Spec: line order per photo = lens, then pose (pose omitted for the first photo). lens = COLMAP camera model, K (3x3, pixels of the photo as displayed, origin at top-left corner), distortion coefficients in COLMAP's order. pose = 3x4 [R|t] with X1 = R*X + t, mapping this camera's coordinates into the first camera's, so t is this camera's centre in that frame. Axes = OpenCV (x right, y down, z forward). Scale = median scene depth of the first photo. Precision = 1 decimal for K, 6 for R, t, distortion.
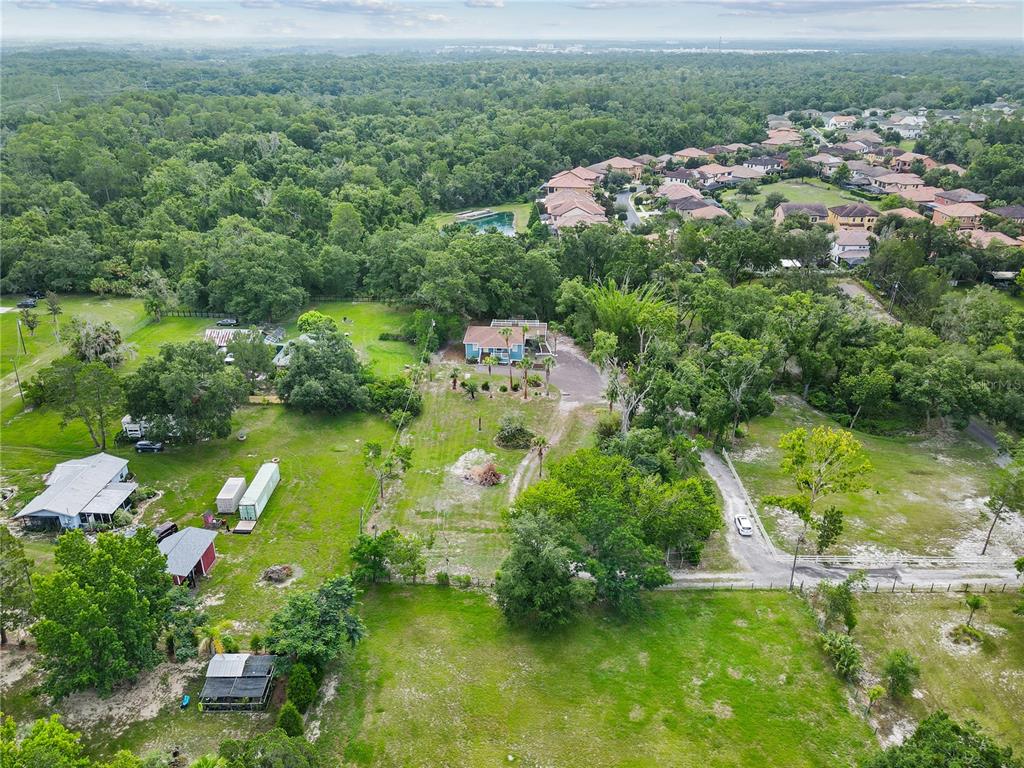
lens RADIAL K [[735.0, 0, 512.0], [0, 735.0, 384.0], [0, 0, 1]] dist [0.019815, 0.004370]
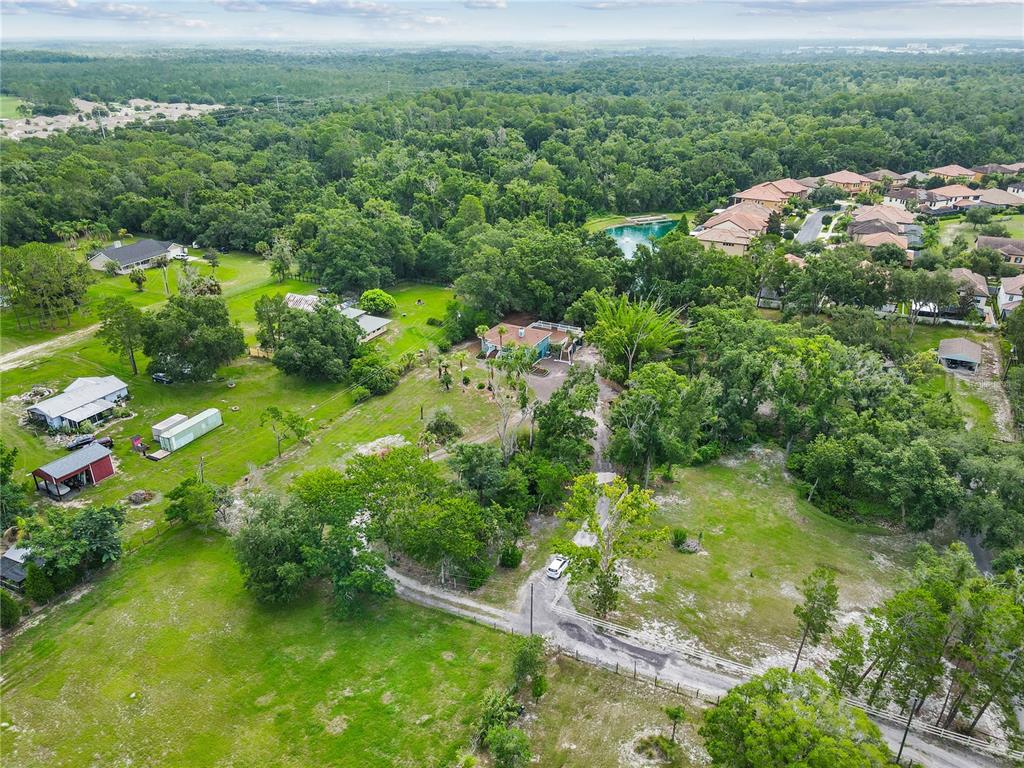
lens RADIAL K [[721.5, 0, 523.7], [0, 721.5, 390.0], [0, 0, 1]] dist [0.014714, 0.001115]
pose [[0.912171, 0.175786, -0.370194, 0.470744], [-0.171128, 0.984189, 0.045675, -0.050263], [0.372370, 0.021687, 0.927831, 0.111975]]
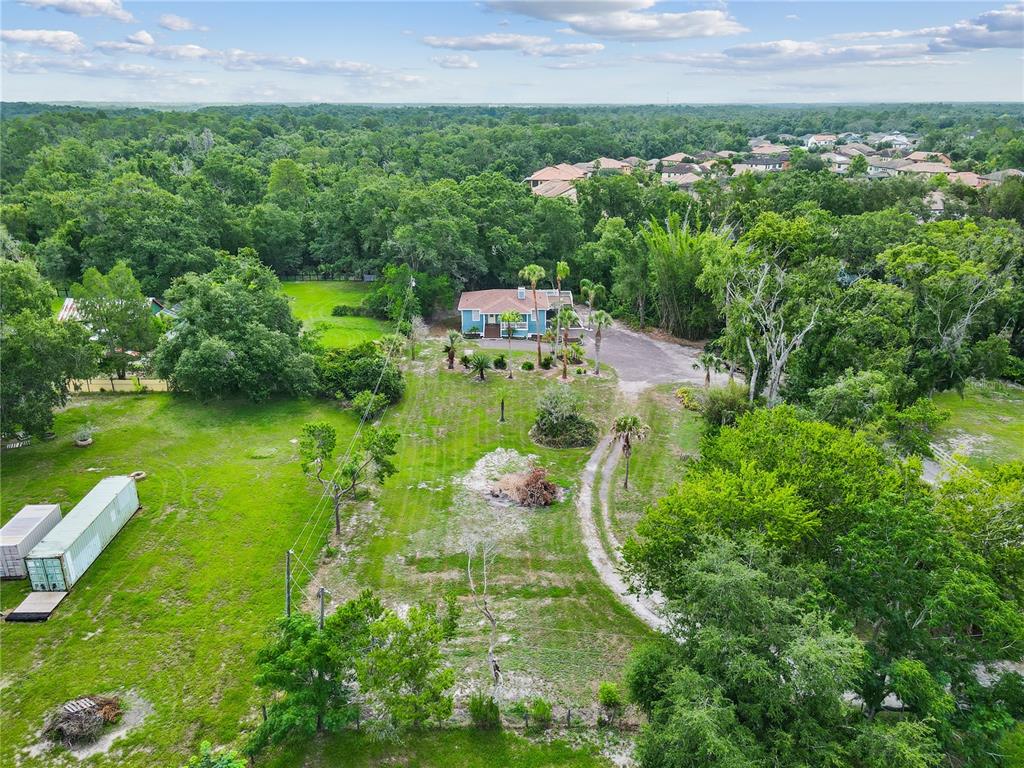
lens RADIAL K [[735.0, 0, 512.0], [0, 735.0, 384.0], [0, 0, 1]] dist [0.019815, 0.004370]
pose [[0.998039, -0.023570, 0.057979, -0.072077], [0.027812, 0.996909, -0.073473, 0.078910], [-0.056068, 0.074942, 0.995610, 0.411721]]
